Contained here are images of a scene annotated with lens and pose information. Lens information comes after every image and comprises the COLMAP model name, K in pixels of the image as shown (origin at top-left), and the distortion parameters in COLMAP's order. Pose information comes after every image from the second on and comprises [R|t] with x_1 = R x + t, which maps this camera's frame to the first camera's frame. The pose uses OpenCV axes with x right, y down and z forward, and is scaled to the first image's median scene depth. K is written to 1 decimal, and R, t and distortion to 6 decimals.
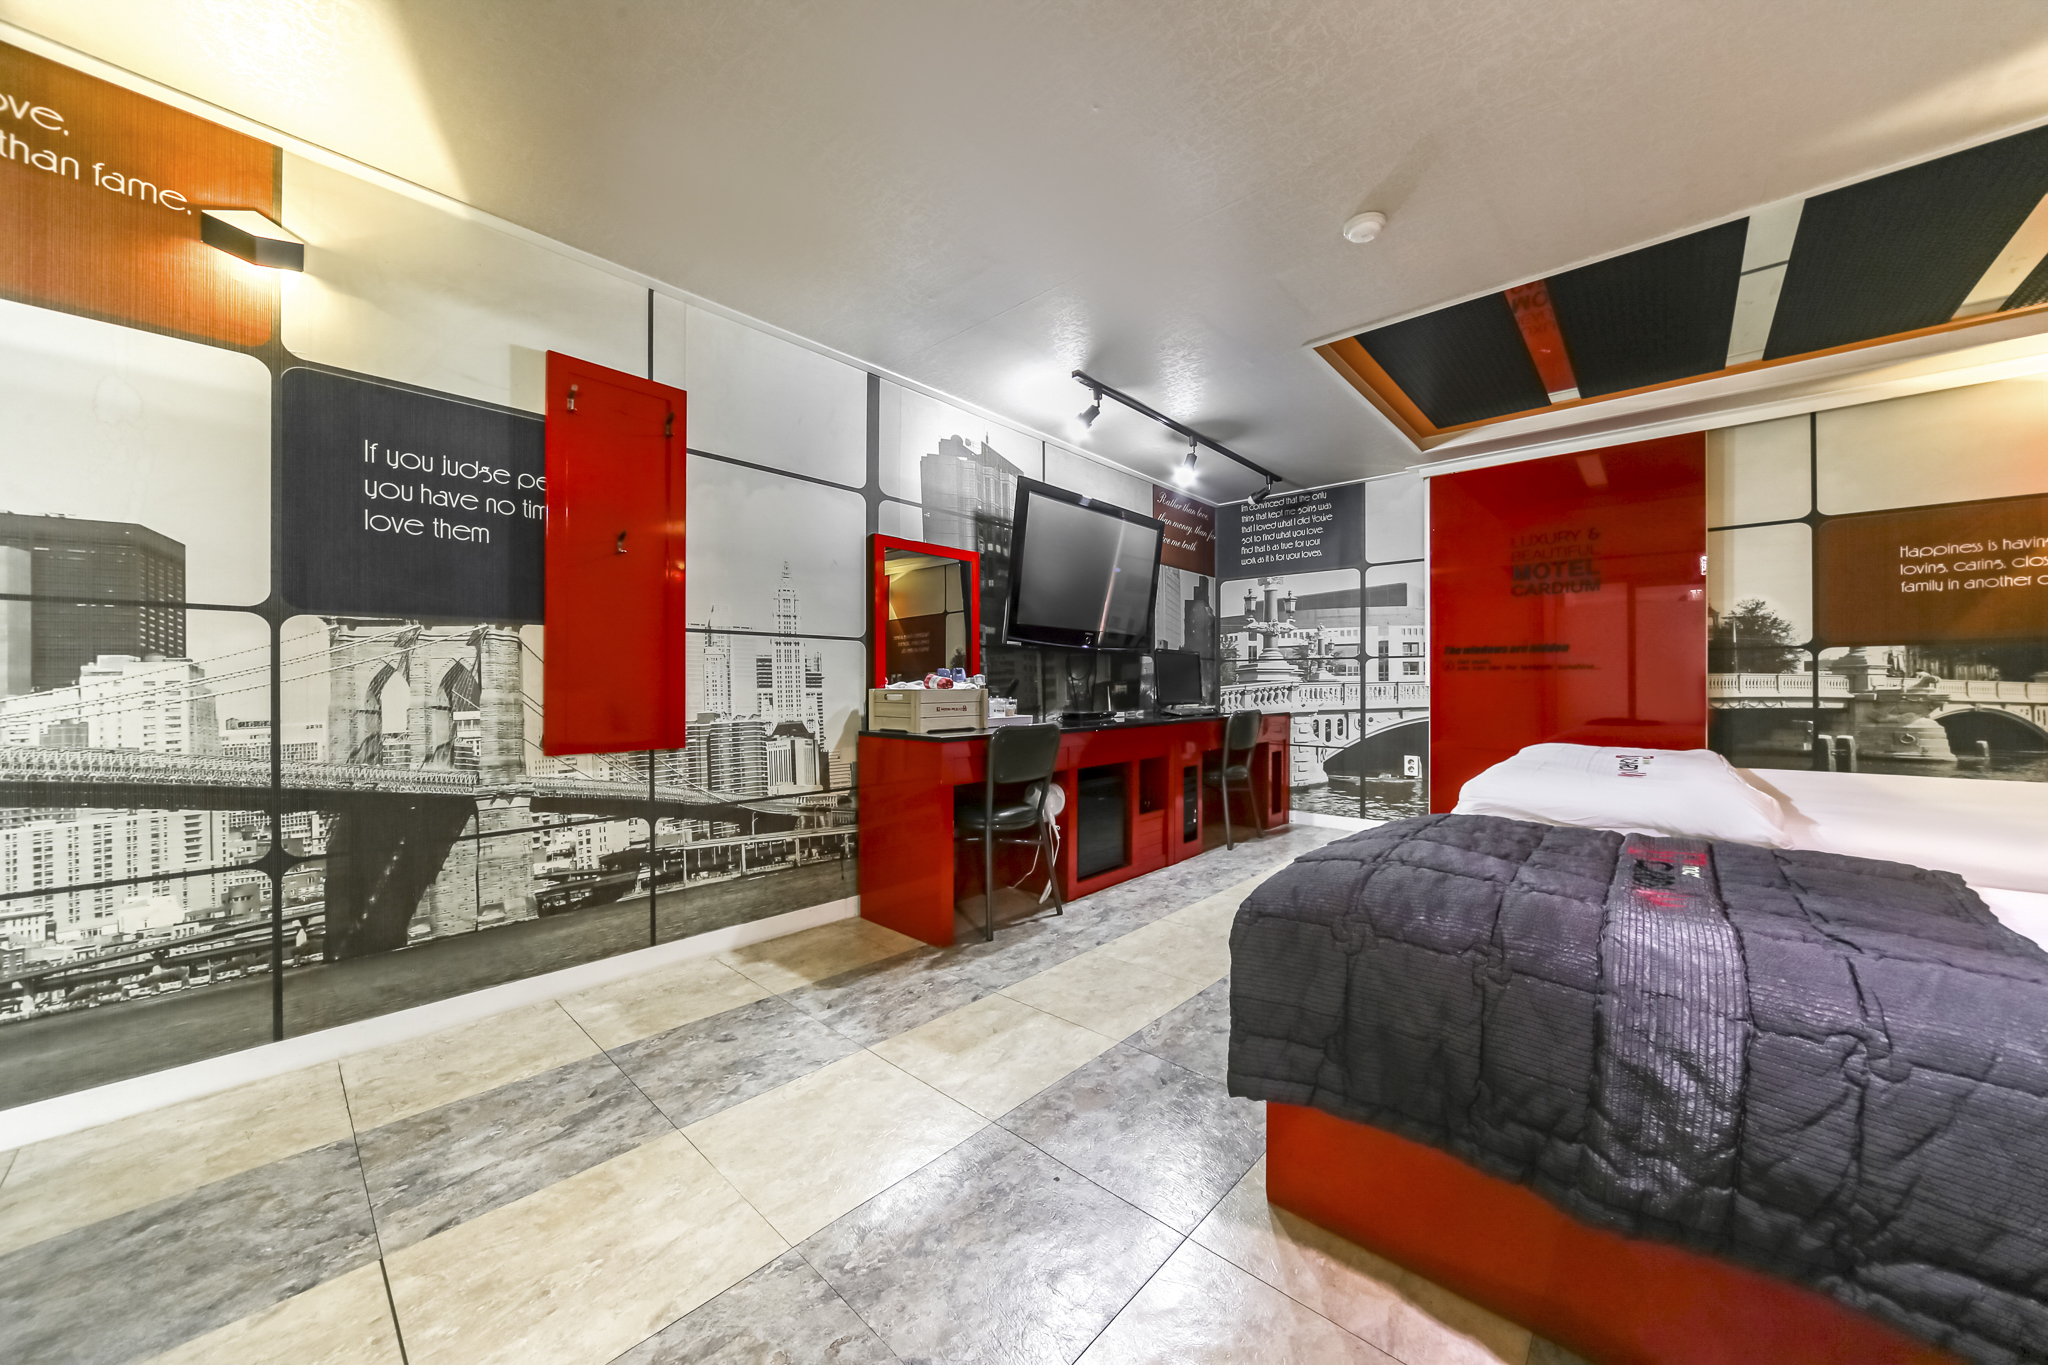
lens RADIAL K [[715.2, 0, 1031.8], [0, 715.2, 686.8], [0, 0, 1]] dist [-0.009014, -0.000112]
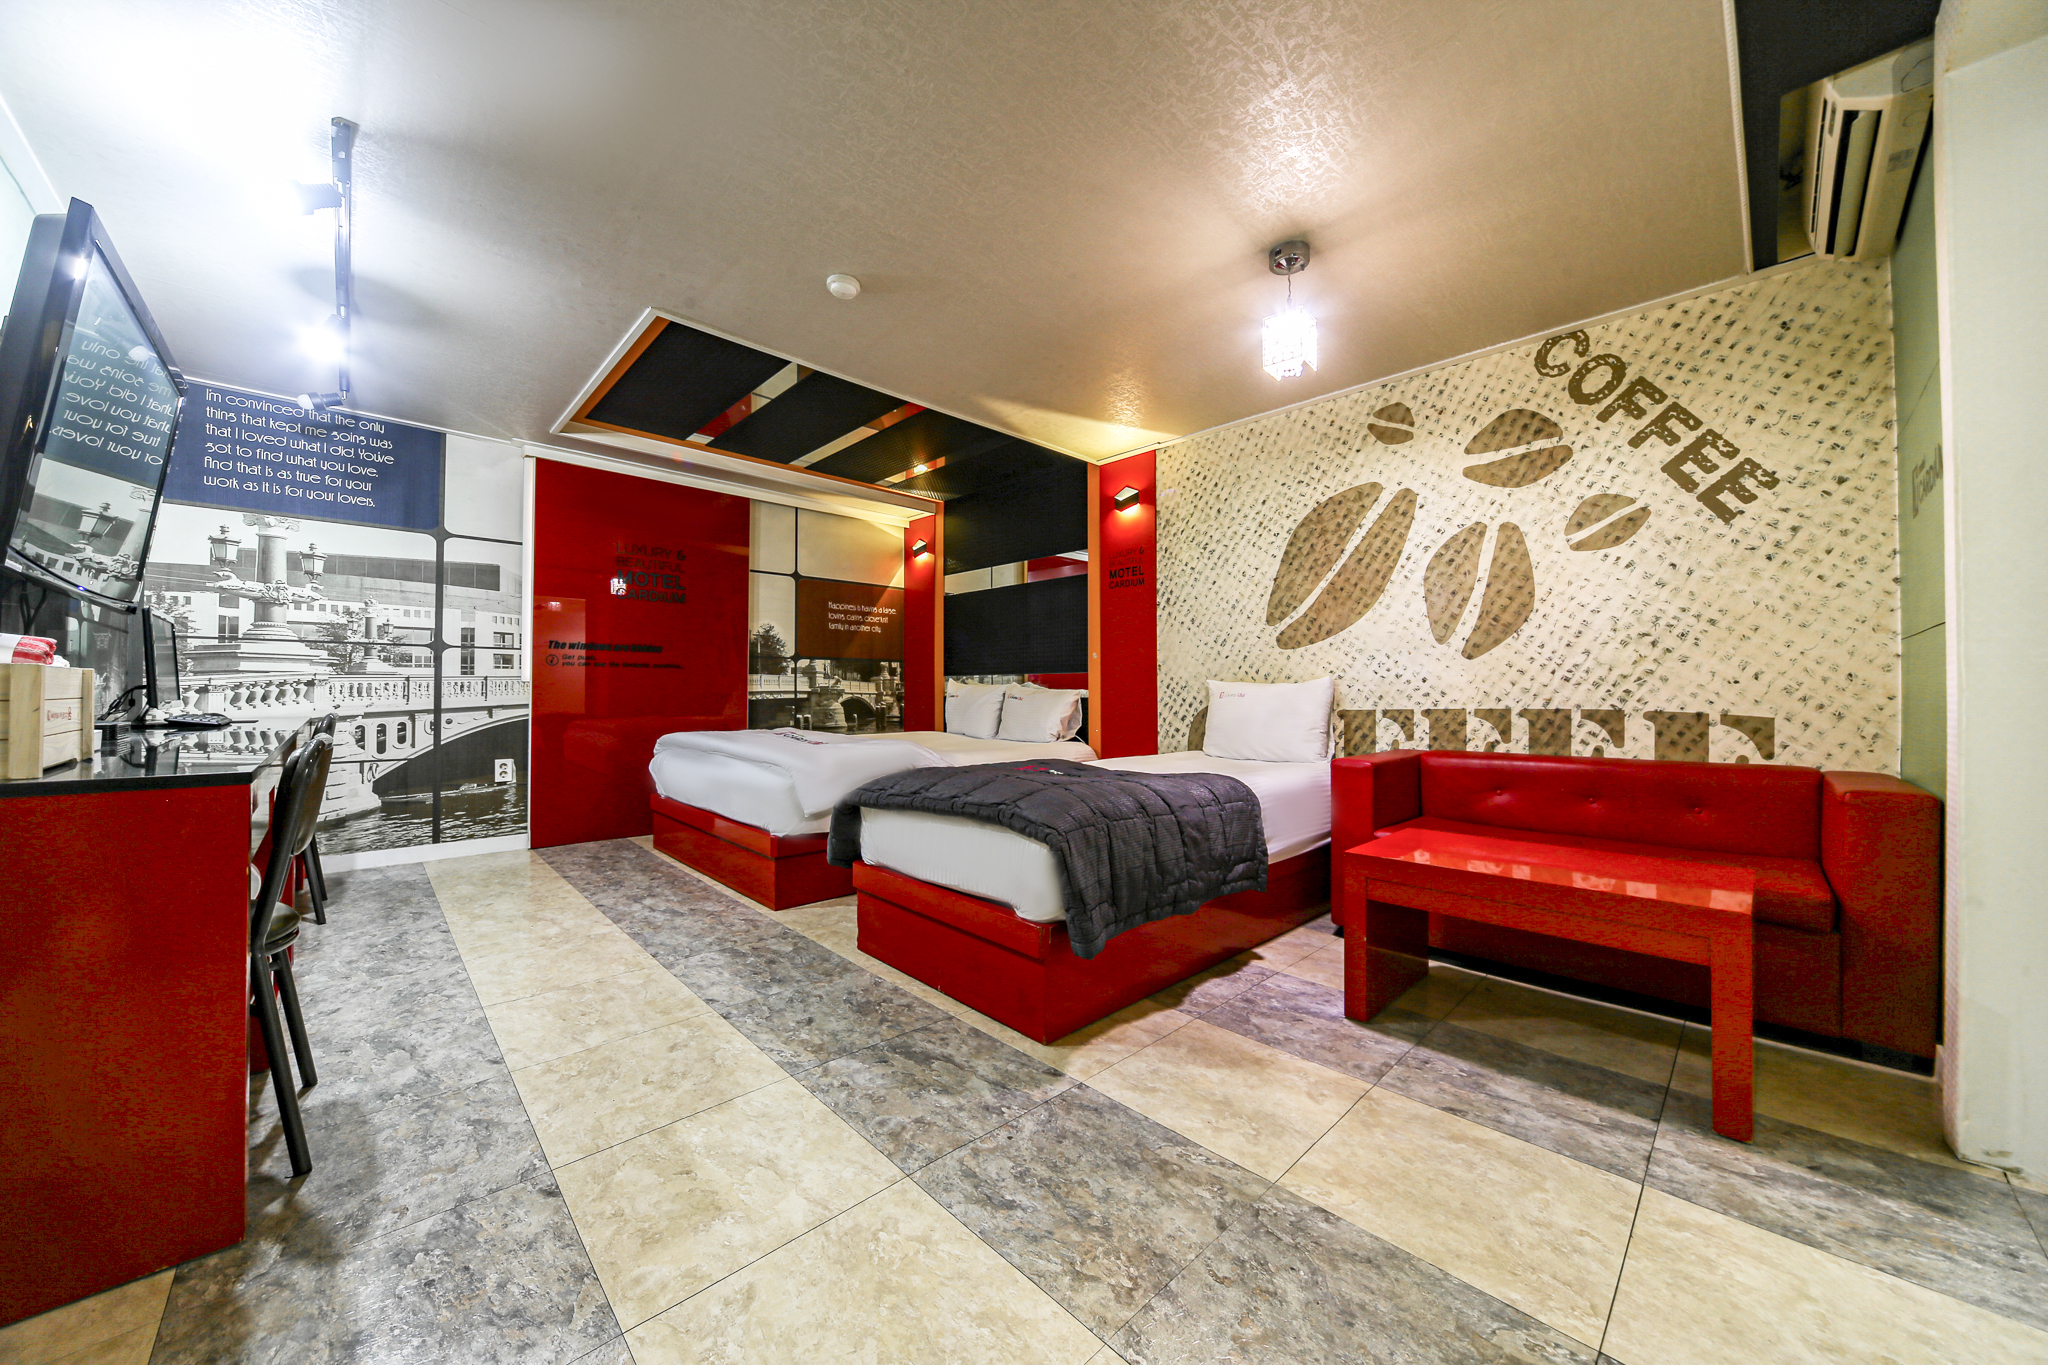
lens RADIAL K [[715.2, 0, 1031.8], [0, 715.2, 686.0], [0, 0, 1]] dist [-0.009014, -0.000112]
pose [[0.070999, 0.007288, 0.997450, -0.391956], [-0.000109, 0.999973, -0.007299, 0.014408], [-0.997476, 0.000409, 0.070998, 0.347253]]
